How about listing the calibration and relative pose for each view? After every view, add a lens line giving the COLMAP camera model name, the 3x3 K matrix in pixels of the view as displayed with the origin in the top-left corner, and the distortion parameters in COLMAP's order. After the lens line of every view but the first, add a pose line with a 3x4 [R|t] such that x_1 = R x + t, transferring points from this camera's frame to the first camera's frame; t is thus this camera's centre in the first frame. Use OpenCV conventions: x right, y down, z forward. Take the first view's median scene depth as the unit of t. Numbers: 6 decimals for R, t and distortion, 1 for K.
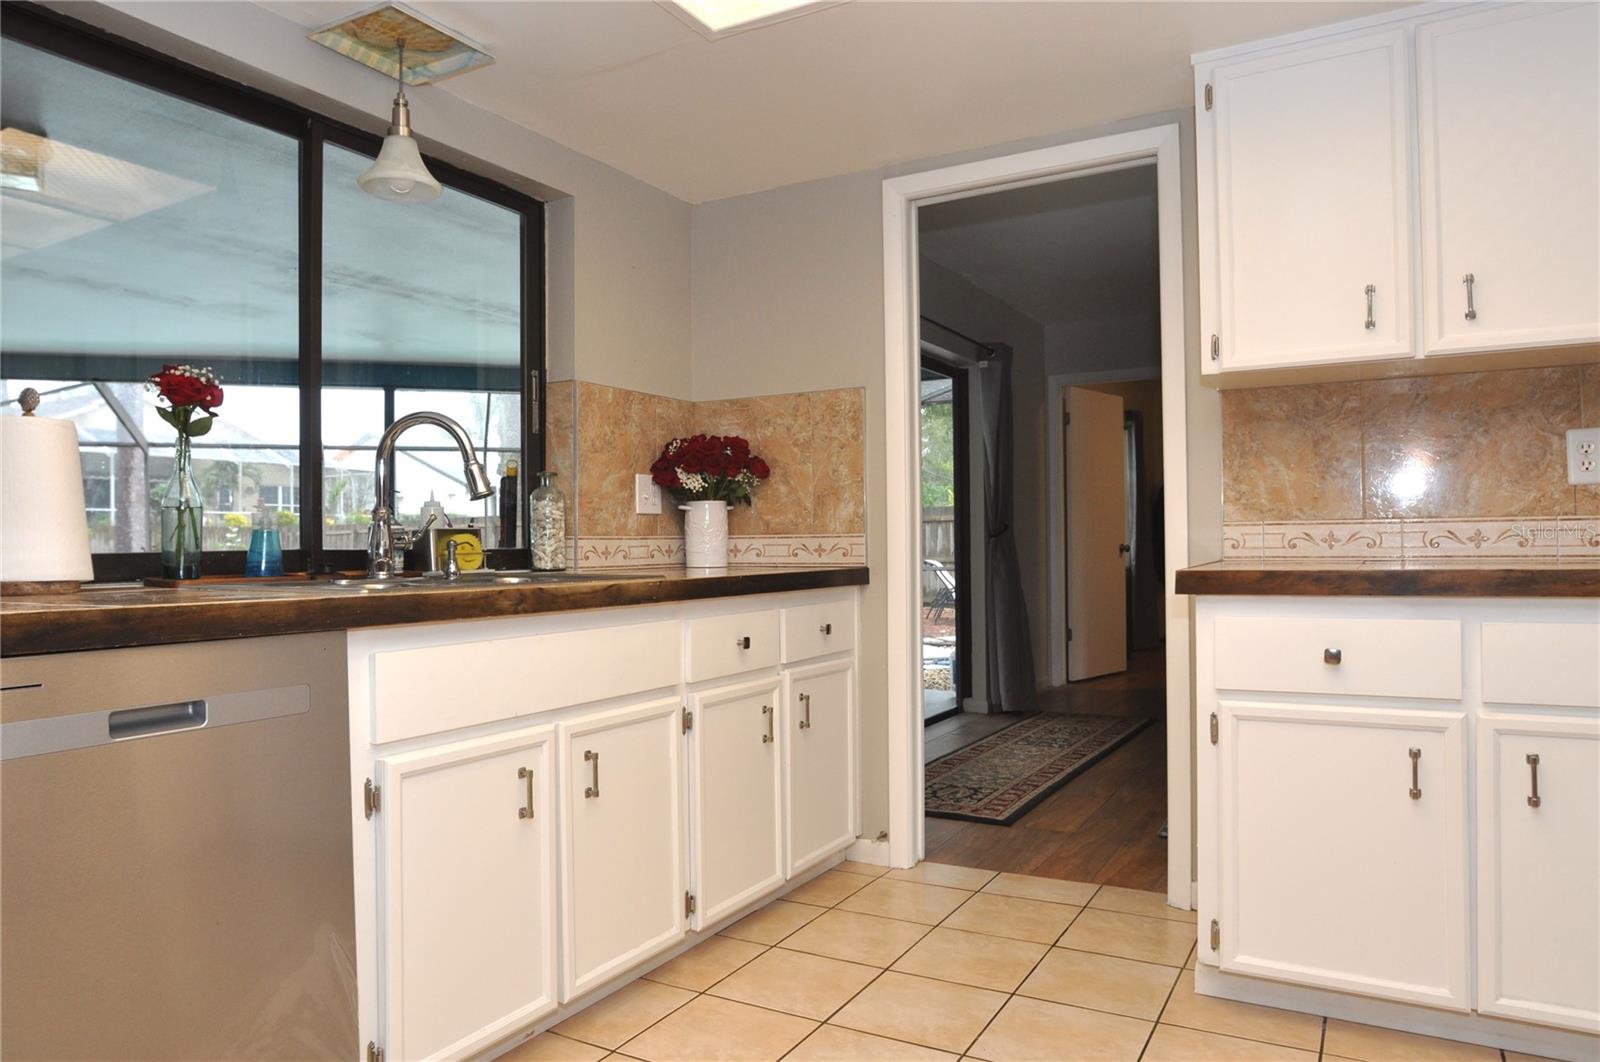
lens RADIAL K [[976.0, 0, 801.5], [0, 976.0, 535.2], [0, 0, 1]] dist [-0.071872, 0.040391]
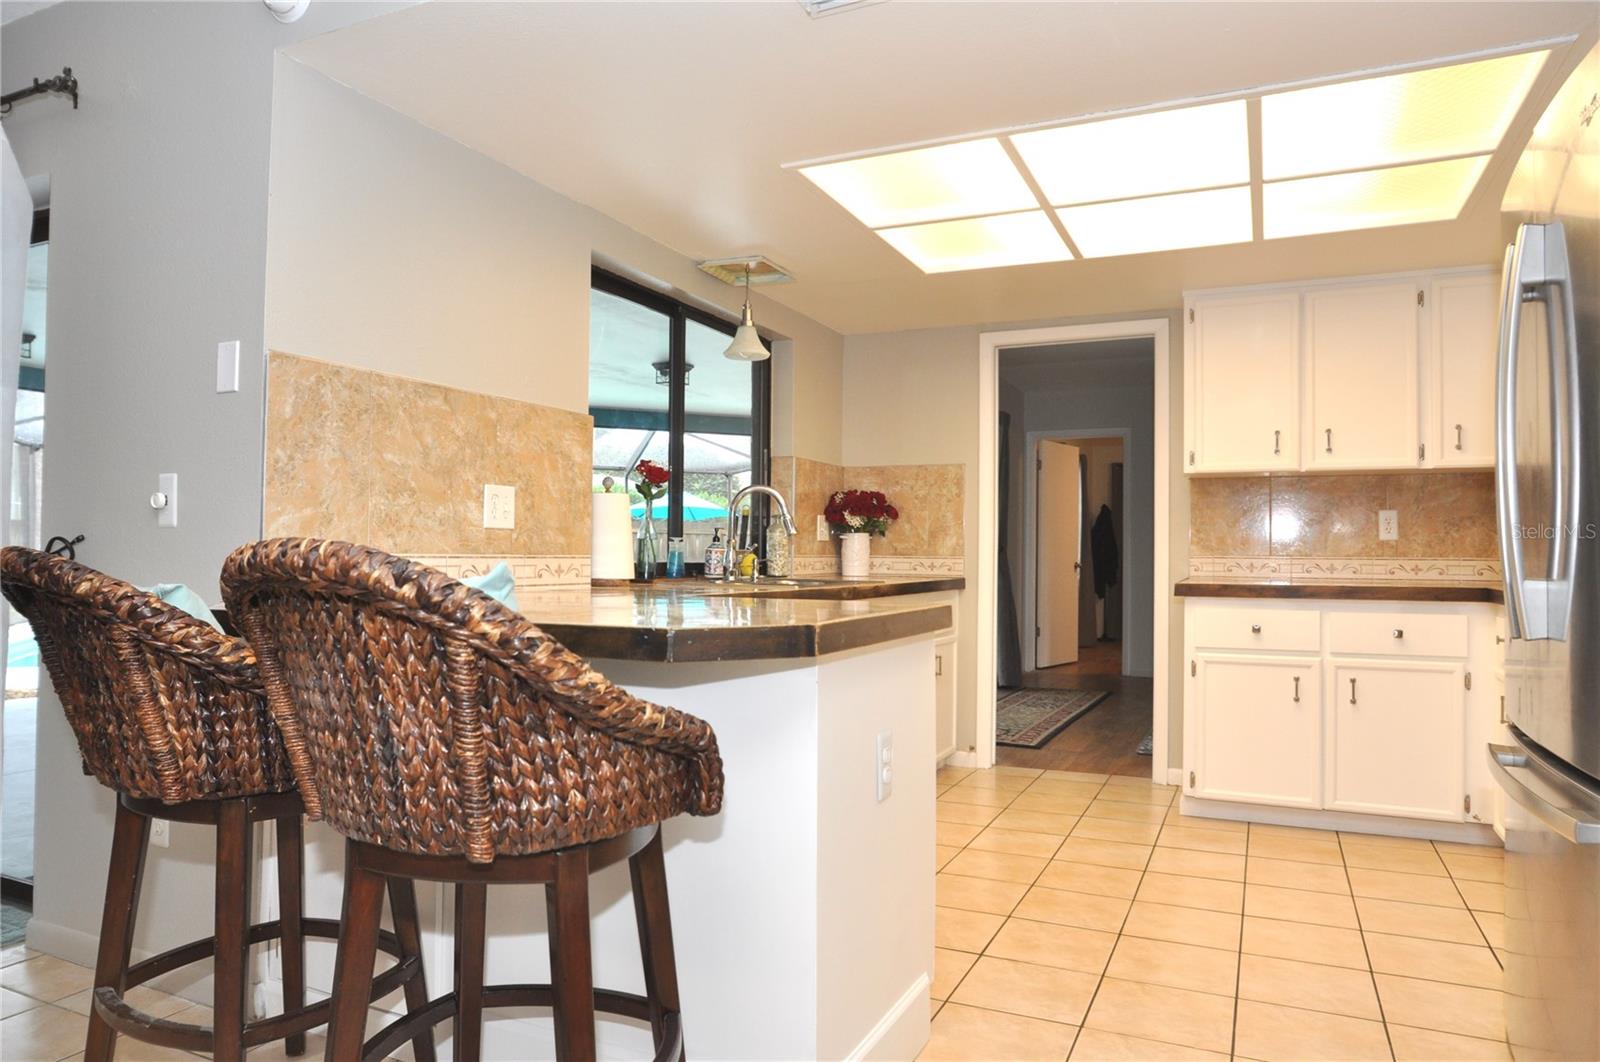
lens RADIAL K [[945.5, 0, 793.1], [0, 945.5, 536.2], [0, 0, 1]] dist [-0.066843, 0.043196]
pose [[0.996894, 0.021759, 0.075694, -0.325952], [-0.021177, 0.999740, -0.008485, -0.015974], [-0.075859, 0.006856, 0.997095, -0.501650]]
